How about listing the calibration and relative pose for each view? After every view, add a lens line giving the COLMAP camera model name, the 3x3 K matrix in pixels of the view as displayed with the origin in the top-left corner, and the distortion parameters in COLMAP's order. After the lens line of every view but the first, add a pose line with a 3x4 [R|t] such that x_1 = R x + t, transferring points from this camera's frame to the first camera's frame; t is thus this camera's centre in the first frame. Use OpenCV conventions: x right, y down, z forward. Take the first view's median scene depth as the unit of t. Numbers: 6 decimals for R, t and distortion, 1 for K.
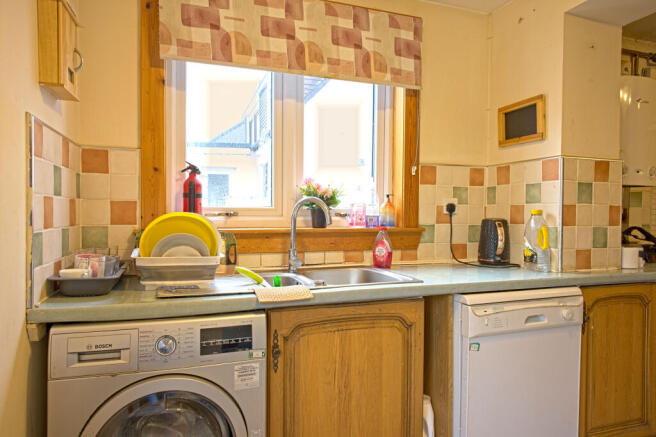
lens RADIAL K [[432.2, 0, 327.9], [0, 432.2, 217.9], [0, 0, 1]] dist [-0.022322, 0.000220]
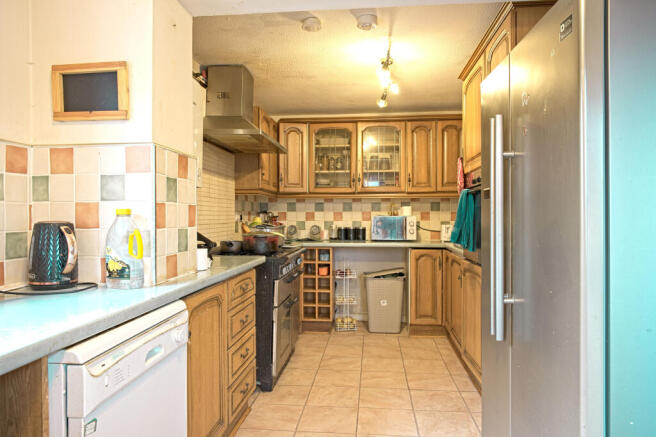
lens RADIAL K [[432.2, 0, 327.9], [0, 432.2, 217.2], [0, 0, 1]] dist [-0.022322, 0.000220]
pose [[0.419436, -0.011646, 0.907710, -0.055329], [0.018917, 0.999813, 0.004087, -0.000329], [-0.907588, 0.015457, 0.419578, 0.324624]]
